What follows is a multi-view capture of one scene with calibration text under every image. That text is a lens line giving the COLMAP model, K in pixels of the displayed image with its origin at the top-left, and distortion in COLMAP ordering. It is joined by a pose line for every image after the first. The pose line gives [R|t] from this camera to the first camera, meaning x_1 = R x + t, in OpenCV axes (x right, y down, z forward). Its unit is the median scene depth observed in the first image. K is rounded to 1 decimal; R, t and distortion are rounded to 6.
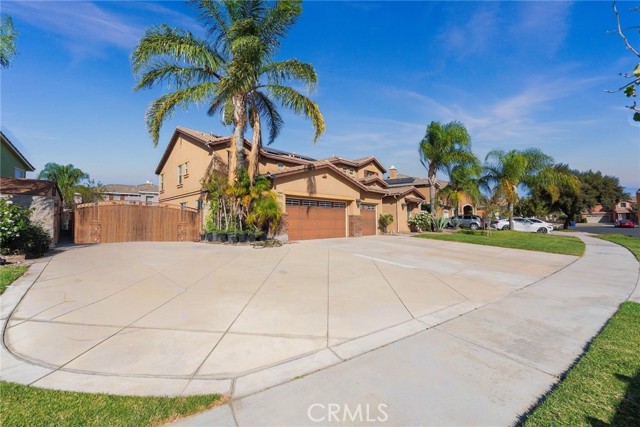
lens RADIAL K [[253.9, 0, 320.0], [0, 253.9, 213.5], [0, 0, 1]] dist [0.000043, -0.000057]
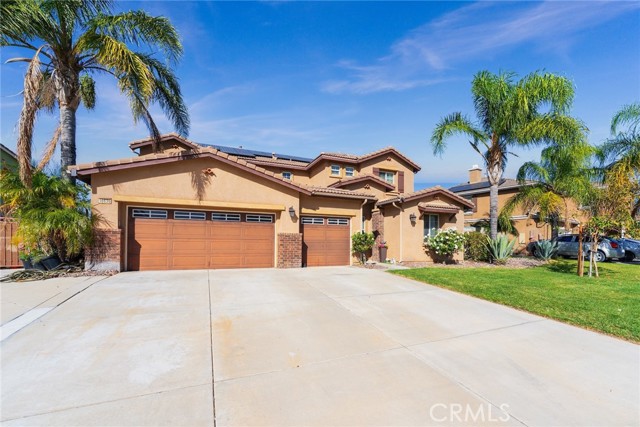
lens RADIAL K [[265.9, 0, 321.2], [0, 265.9, 243.7], [0, 0, 1]] dist [-0.000606, -0.000234]
pose [[0.926486, 0.014835, -0.376036, 0.462587], [-0.001057, 0.999321, 0.036819, 0.007109], [0.376327, -0.033715, 0.925873, 0.417173]]
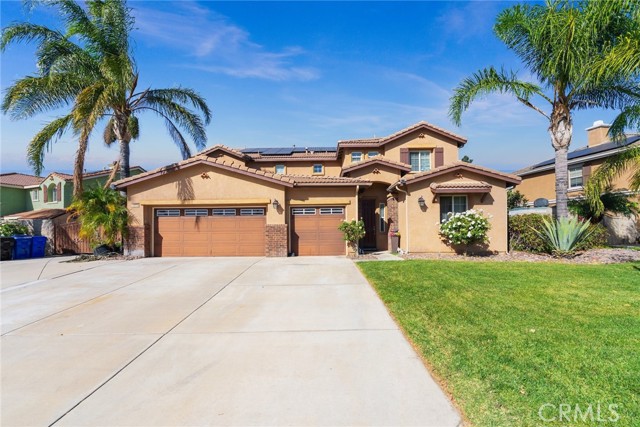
lens RADIAL K [[262.2, 0, 319.8], [0, 262.2, 232.6], [0, 0, 1]] dist [-0.000082, -0.000143]
pose [[0.703782, -0.000268, -0.710416, 0.715410], [0.030641, 0.999081, 0.029977, 0.010158], [0.709755, -0.042865, 0.703143, 0.592473]]
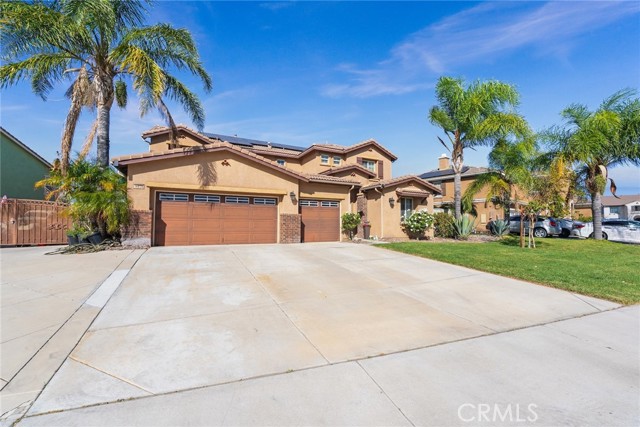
lens RADIAL K [[259.5, 0, 321.0], [0, 259.5, 217.6], [0, 0, 1]] dist [0.000045, -0.000035]
pose [[0.951423, 0.002758, -0.307873, 0.461449], [-0.000036, 0.999961, 0.008845, 0.009673], [0.307886, -0.008405, 0.951386, 0.301051]]
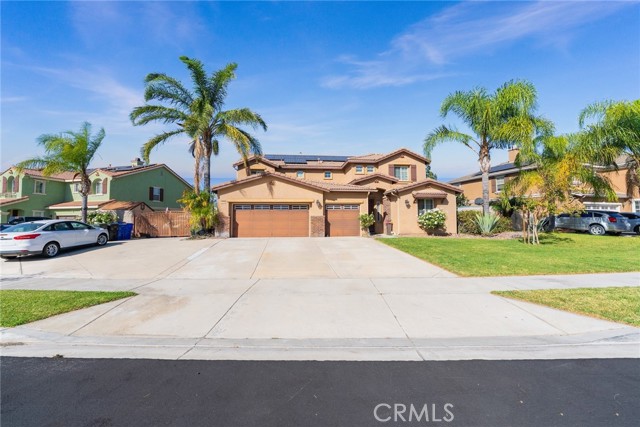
lens RADIAL K [[253.9, 0, 320.0], [0, 253.9, 213.5], [0, 0, 1]] dist [0.000043, -0.000057]
pose [[0.785844, -0.017631, -0.618174, 0.789530], [0.022068, 0.999756, -0.000460, -0.002980], [0.618031, -0.013280, 0.786041, 0.193228]]
